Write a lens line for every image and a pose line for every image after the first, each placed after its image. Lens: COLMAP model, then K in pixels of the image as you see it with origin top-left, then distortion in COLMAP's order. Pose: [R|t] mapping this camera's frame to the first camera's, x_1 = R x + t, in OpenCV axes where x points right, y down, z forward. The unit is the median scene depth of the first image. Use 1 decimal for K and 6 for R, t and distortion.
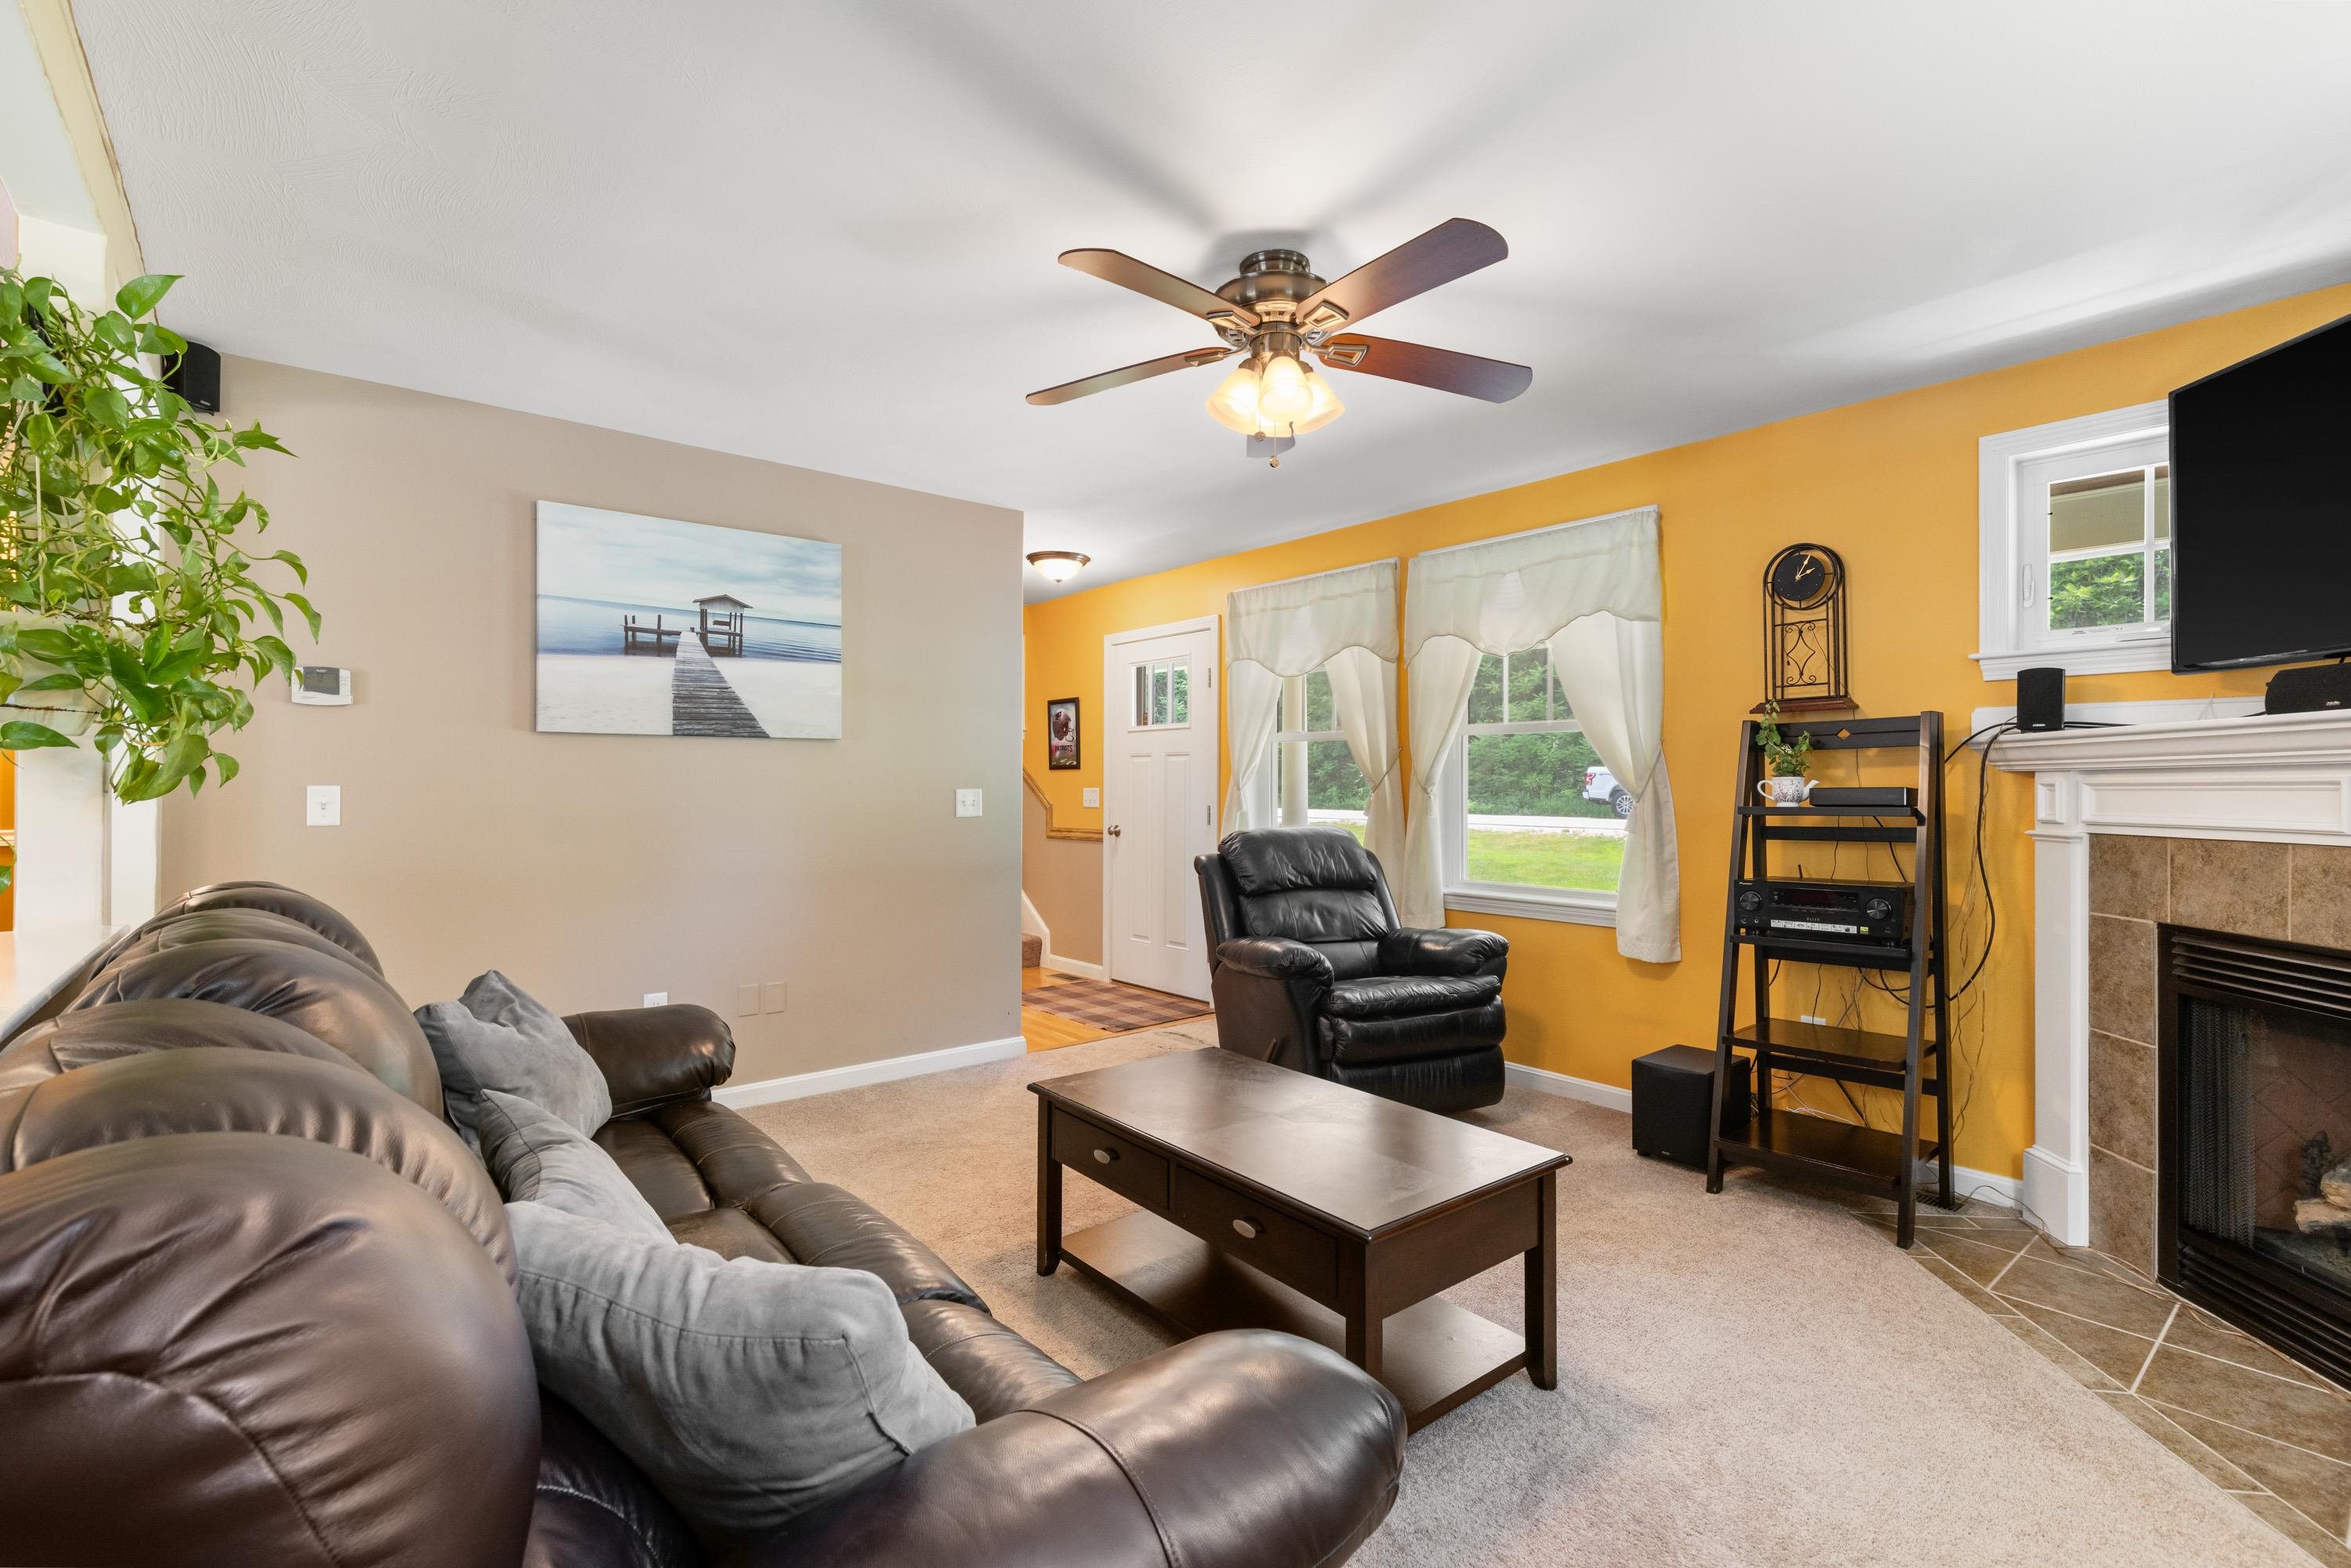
lens RADIAL K [[1066.4, 0, 1190.1], [0, 1066.4, 781.2], [0, 0, 1]] dist [0.003316, -0.001195]
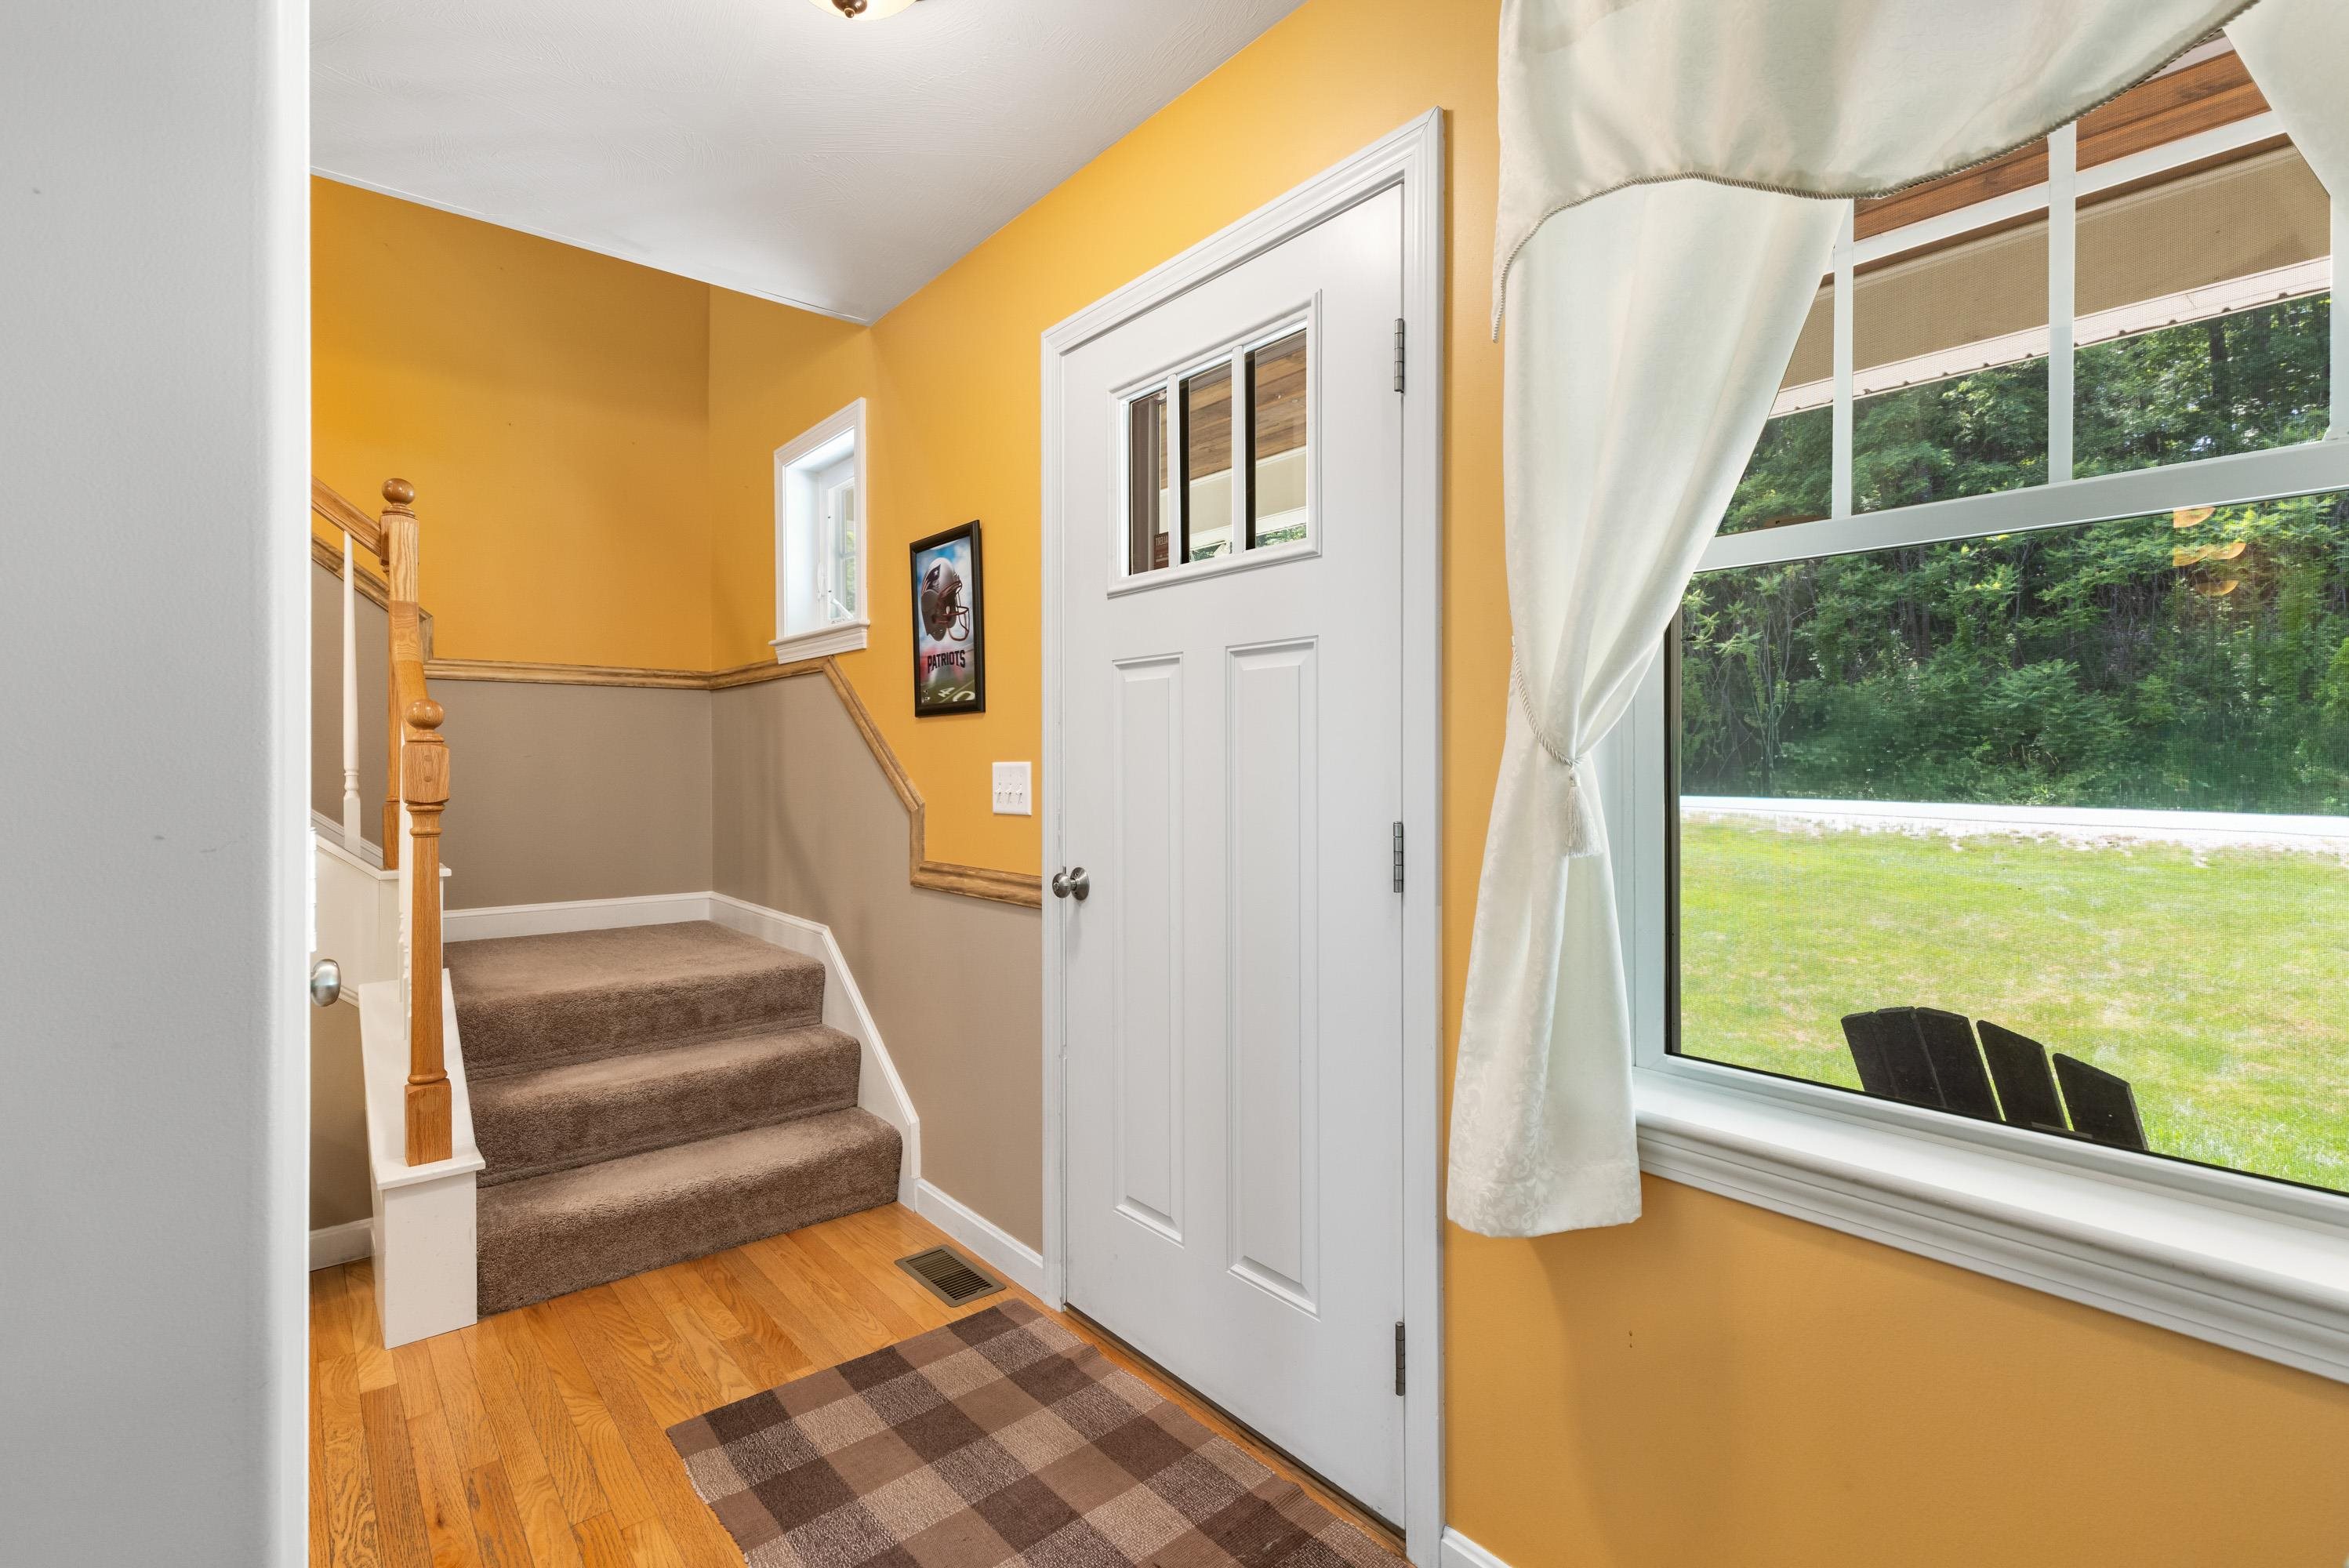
lens RADIAL K [[1065.4, 0, 1196.3], [0, 1065.4, 755.2], [0, 0, 1]] dist [0.003316, -0.001195]
pose [[0.999912, -0.008348, 0.010295, -0.031609], [0.008318, 0.999961, 0.002998, 0.003700], [-0.010320, -0.002912, 0.999943, 0.615534]]
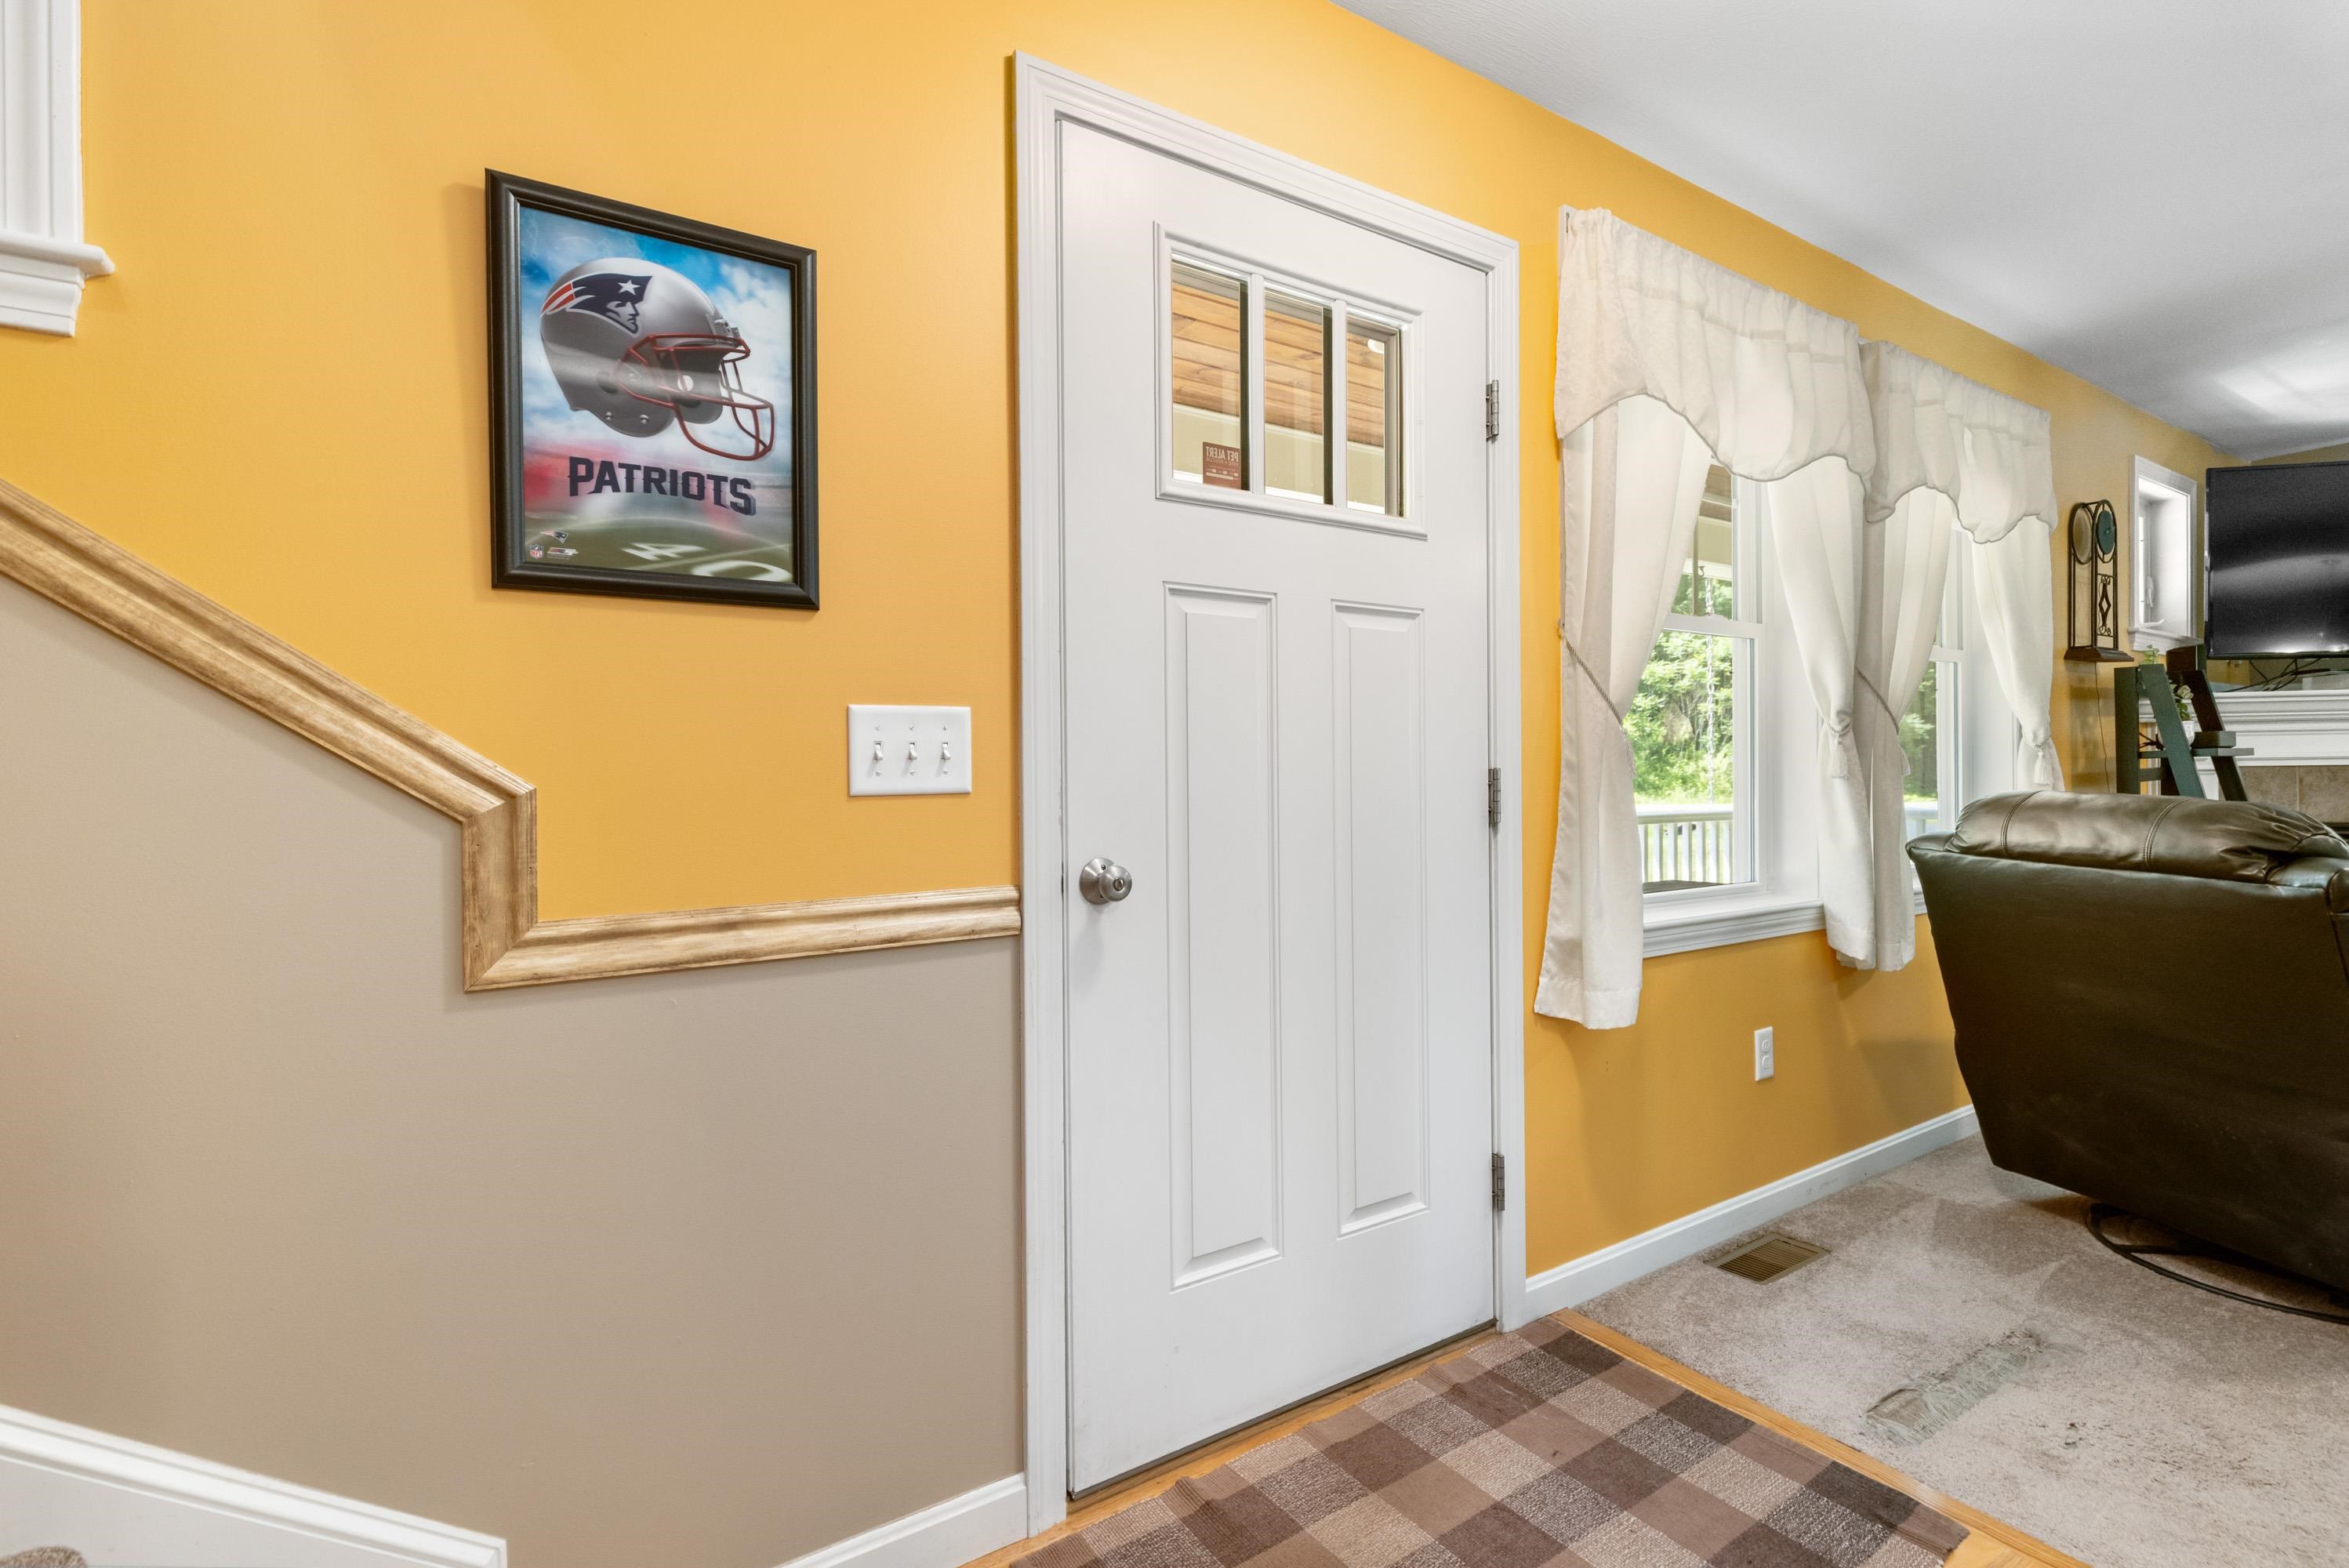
lens RADIAL K [[1065.4, 0, 1163.9], [0, 1065.4, 765.3], [0, 0, 1]] dist [0.003316, -0.001195]
pose [[0.135256, -0.000743, 0.990810, -0.294788], [0.000678, 1.000000, 0.000658, 0.018410], [-0.990811, 0.000583, 0.135256, 0.898751]]
